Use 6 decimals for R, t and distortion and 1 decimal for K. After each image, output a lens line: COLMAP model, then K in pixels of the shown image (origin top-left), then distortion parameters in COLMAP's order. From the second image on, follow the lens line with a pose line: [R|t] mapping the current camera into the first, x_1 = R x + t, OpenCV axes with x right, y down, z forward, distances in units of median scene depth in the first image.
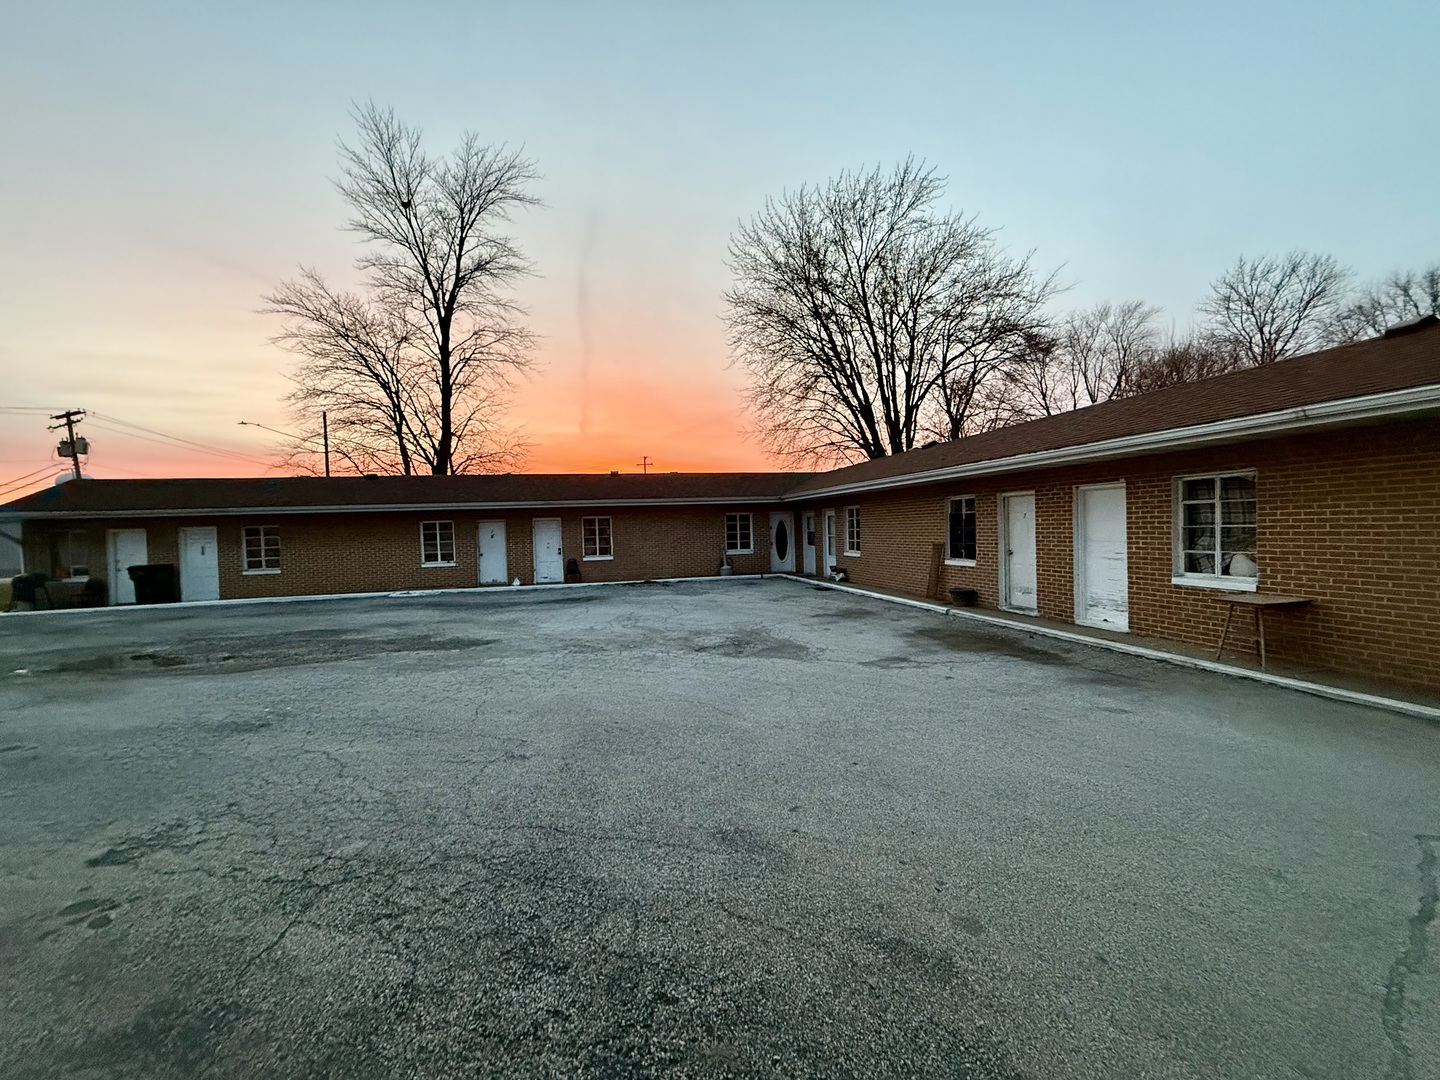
lens RADIAL K [[575.0, 0, 715.2], [0, 575.0, 538.0], [0, 0, 1]] dist [0.000069, -0.000141]
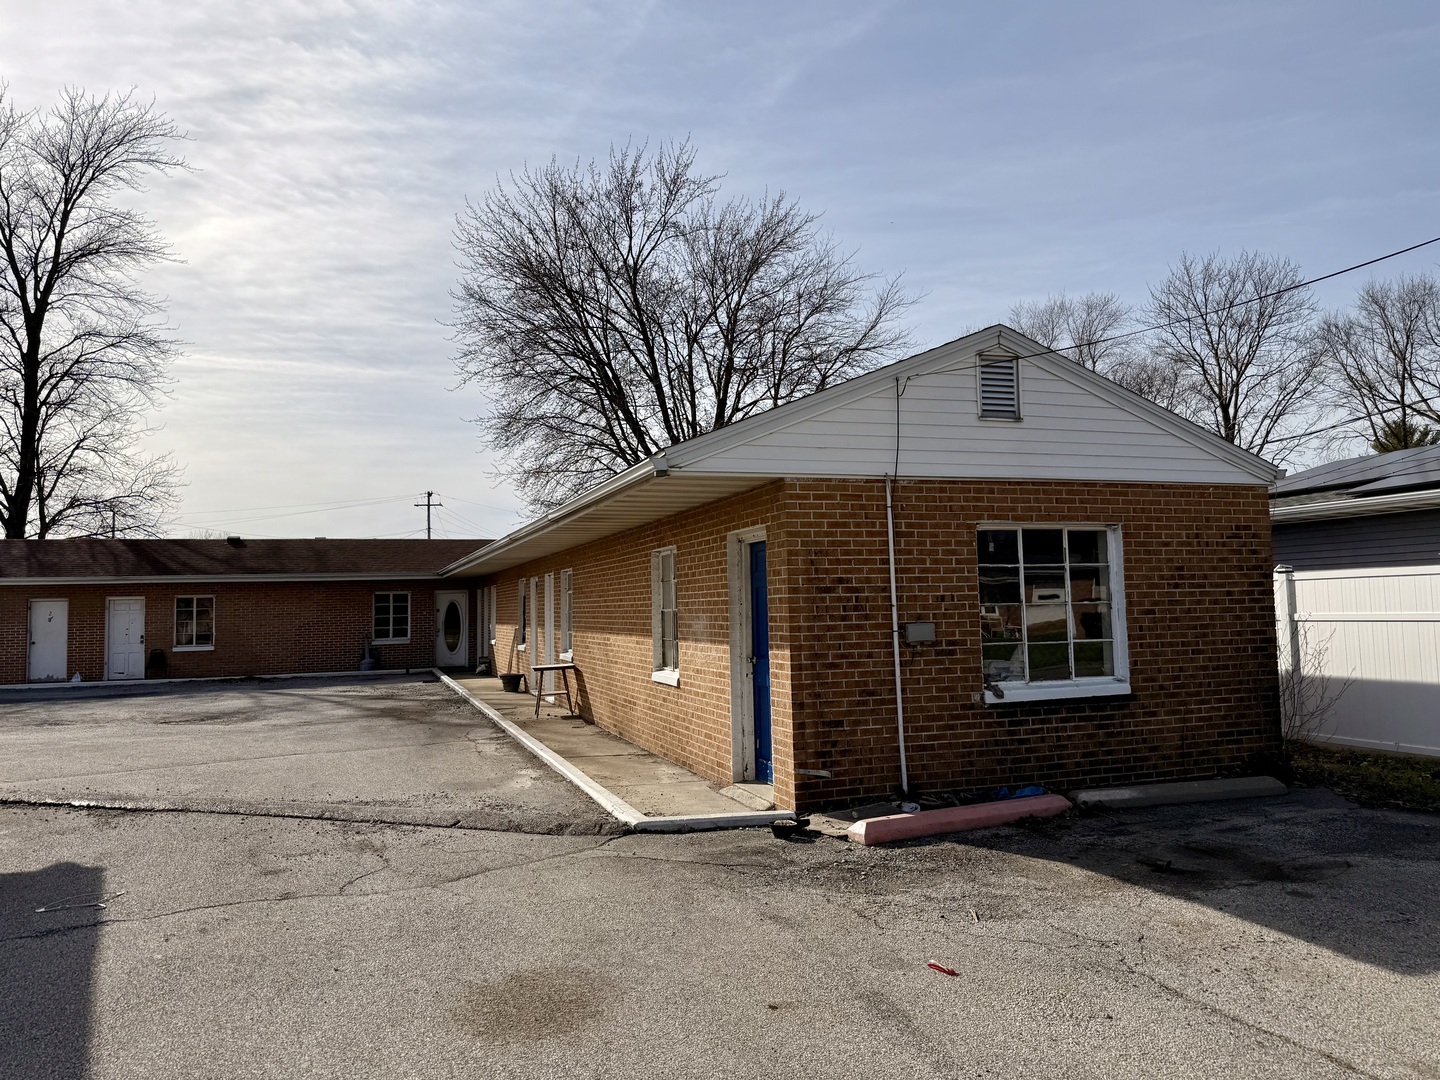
lens RADIAL K [[1011.2, 0, 733.9], [0, 1011.2, 541.2], [0, 0, 1]] dist [0.040885, -0.055250]
pose [[0.993702, 0.013327, 0.111262, 0.381032], [-0.004013, 0.996498, -0.083519, 0.002720], [-0.111986, 0.082547, 0.990275, -0.488674]]
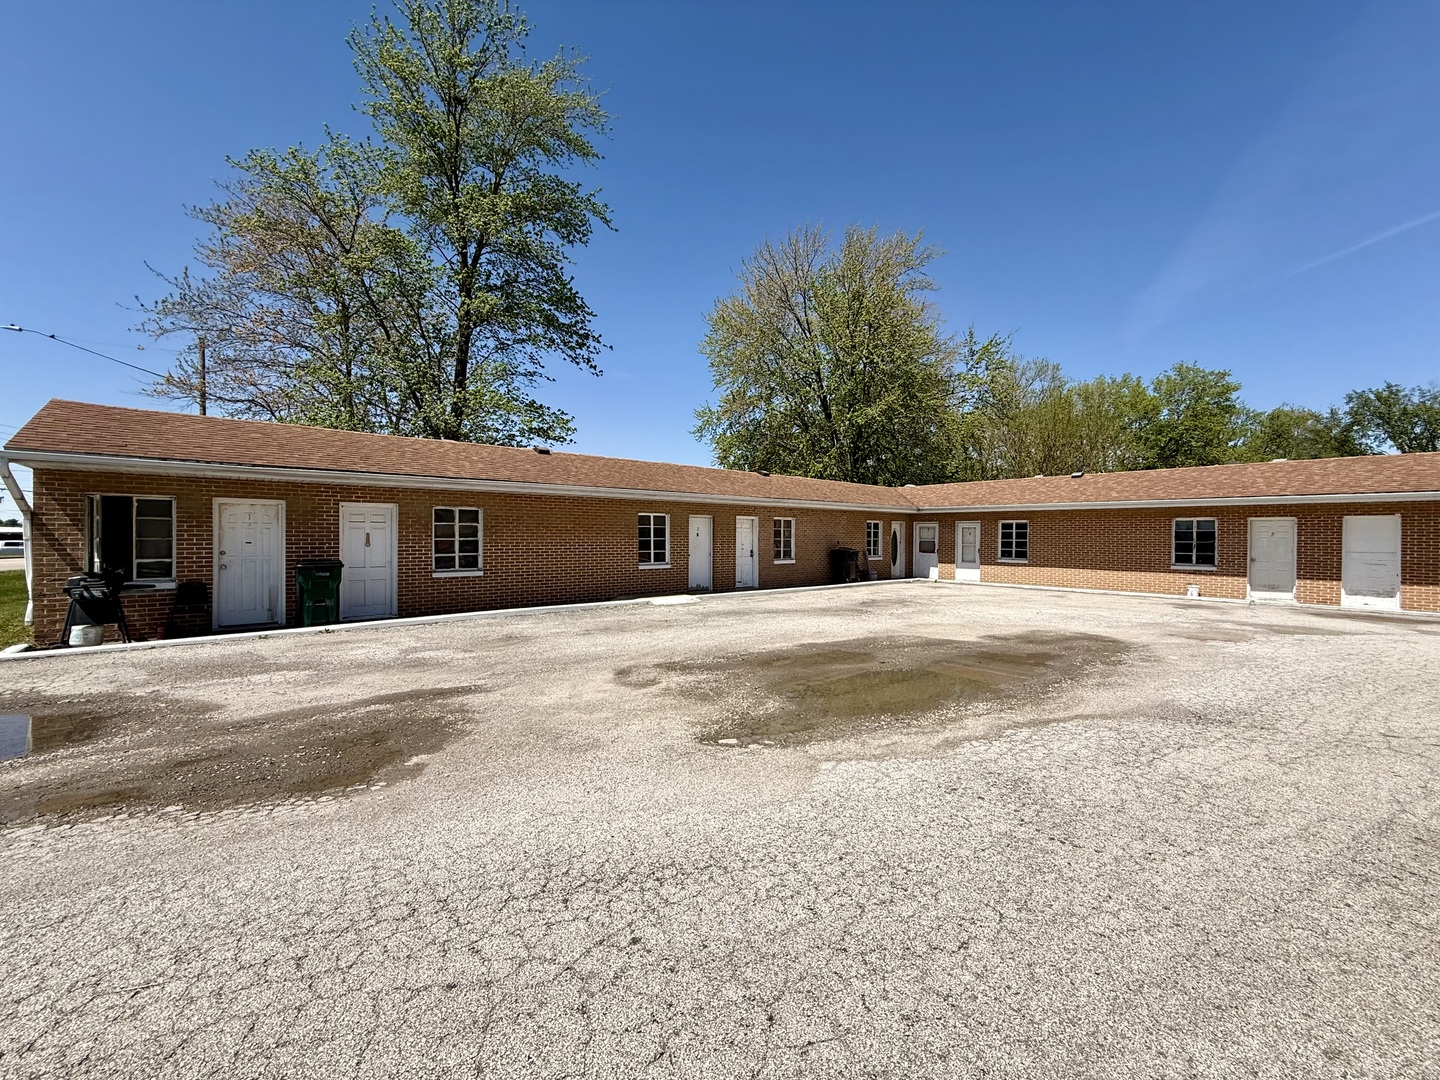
lens RADIAL K [[575.0, 0, 716.0], [0, 575.0, 533.2], [0, 0, 1]] dist [0.000069, -0.000141]
pose [[0.880103, 0.039002, 0.473178, -0.769084], [-0.025812, 0.999077, -0.034339, 0.023890], [-0.474081, 0.018008, 0.880297, 0.219709]]
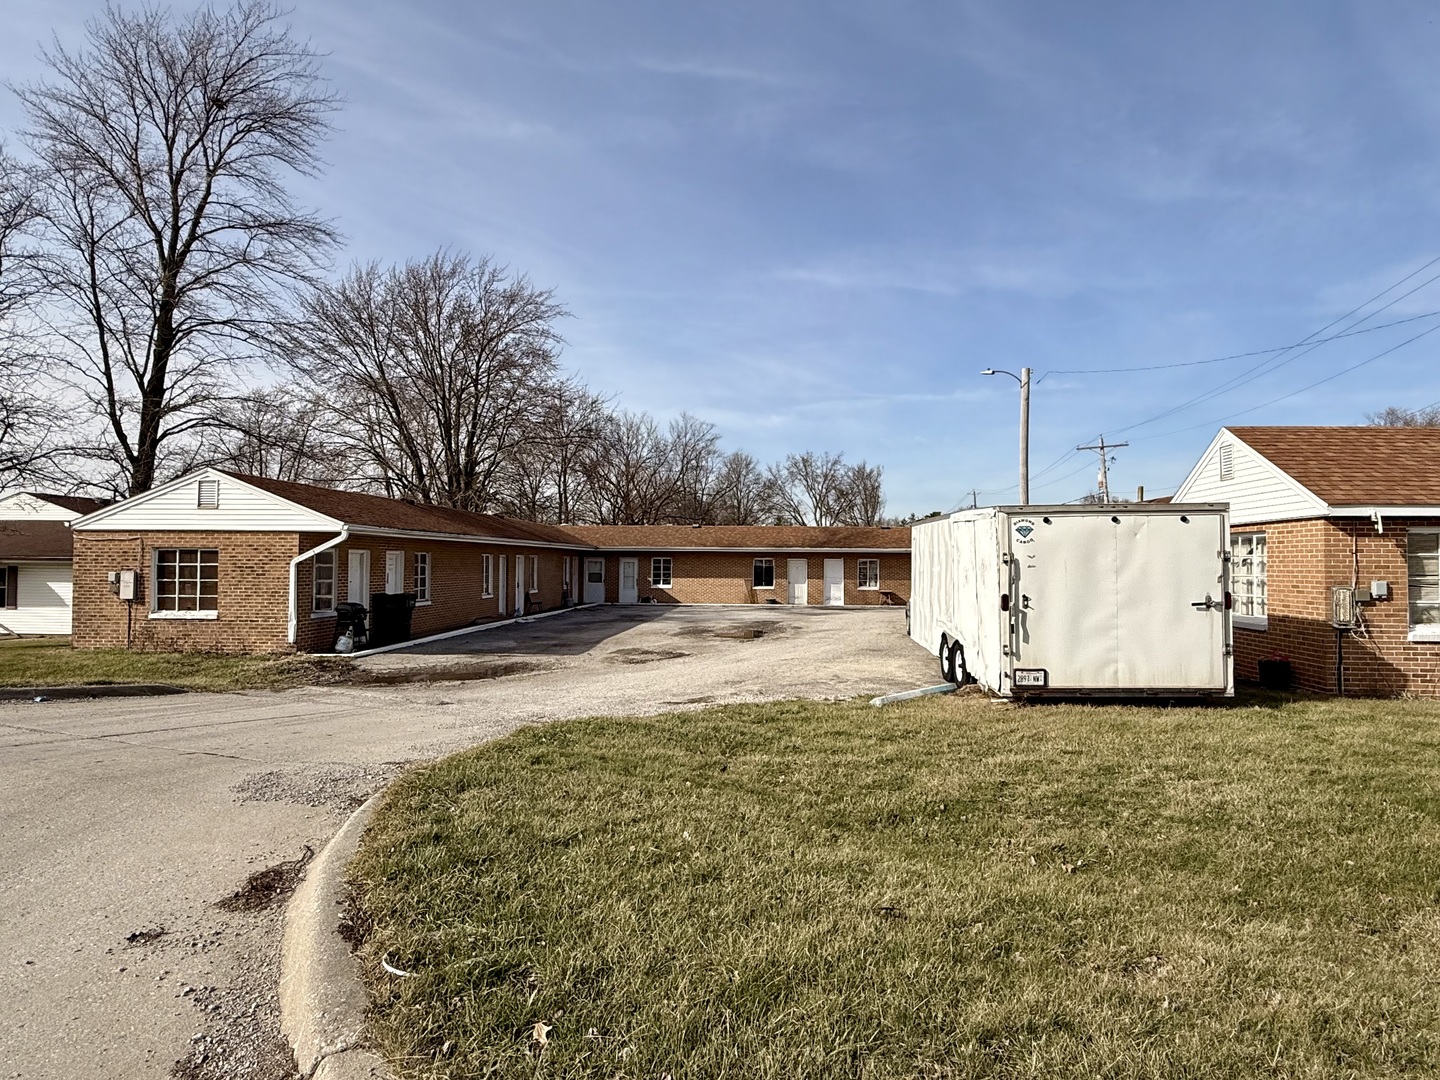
lens RADIAL K [[819.3, 0, 728.1], [0, 819.3, 533.7], [0, 0, 1]] dist [0.004546, -0.002981]
pose [[0.273785, 0.068909, 0.959319, -1.740771], [0.001677, 0.997394, -0.072123, 0.040257], [-0.961790, 0.021355, 0.272956, 0.160568]]
